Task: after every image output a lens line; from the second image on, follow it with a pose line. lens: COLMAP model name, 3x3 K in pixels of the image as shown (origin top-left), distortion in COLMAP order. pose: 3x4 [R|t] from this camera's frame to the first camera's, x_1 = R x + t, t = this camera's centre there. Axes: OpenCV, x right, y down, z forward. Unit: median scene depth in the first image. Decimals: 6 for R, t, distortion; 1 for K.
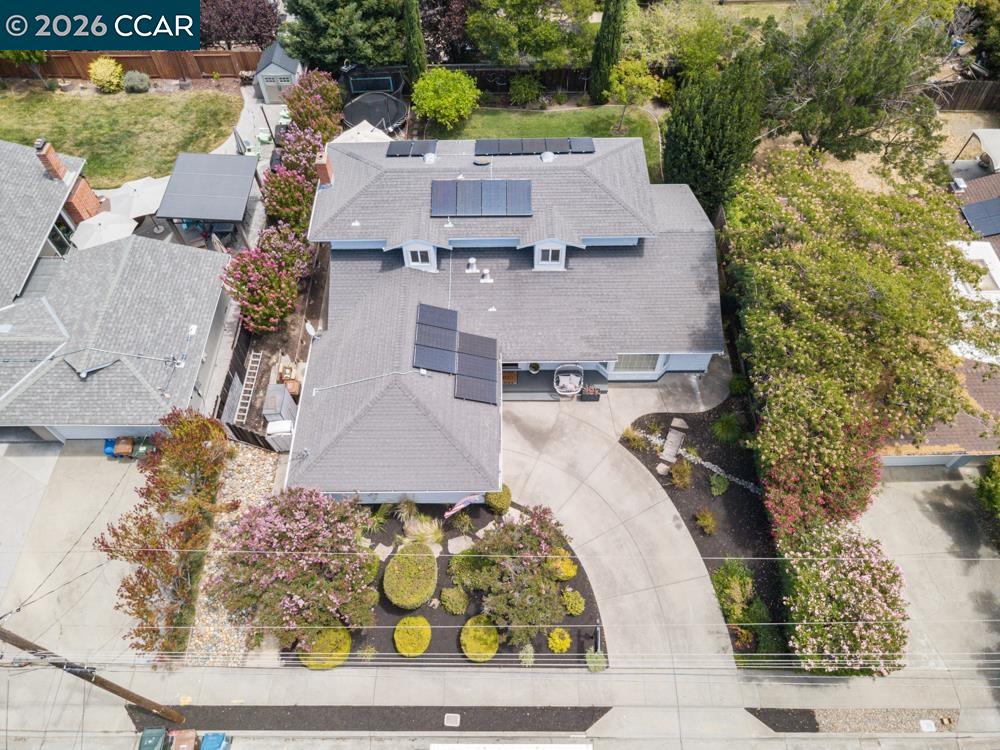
lens RADIAL K [[697.0, 0, 503.1], [0, 697.0, 380.3], [0, 0, 1]] dist [-0.001261, 0.007989]
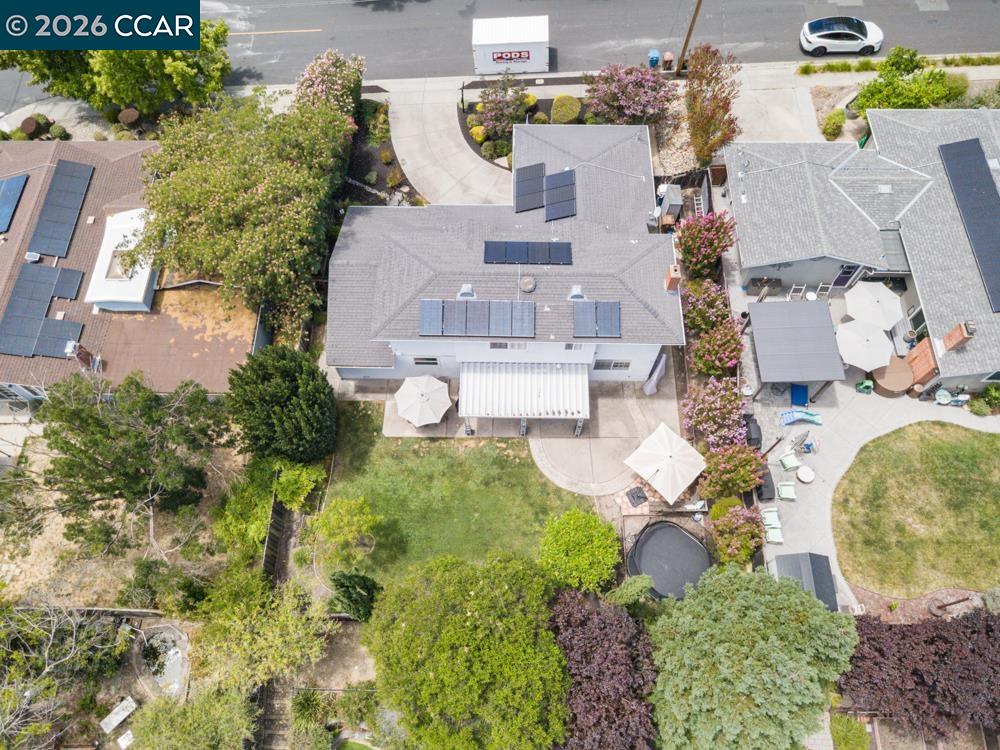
lens RADIAL K [[697.0, 0, 498.1], [0, 697.0, 372.4], [0, 0, 1]] dist [-0.001261, 0.007989]
pose [[-0.998976, 0.002520, 0.045166, -0.034089], [0.037659, -0.506824, 0.861227, -1.278585], [0.025061, 0.862046, 0.506210, 0.559379]]
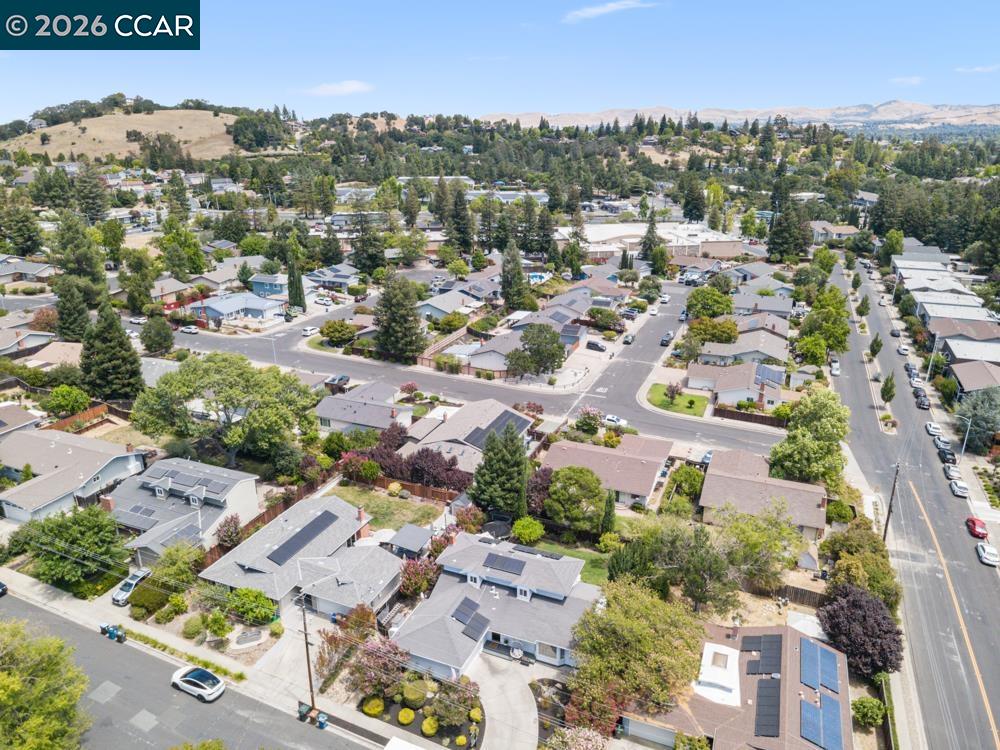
lens RADIAL K [[697.0, 0, 499.5], [0, 697.0, 378.7], [0, 0, 1]] dist [-0.001261, 0.007989]
pose [[0.920212, 0.147360, -0.362621, 0.709052], [-0.334135, 0.778264, -0.531656, 0.515947], [0.203870, 0.610401, 0.765407, -1.218181]]
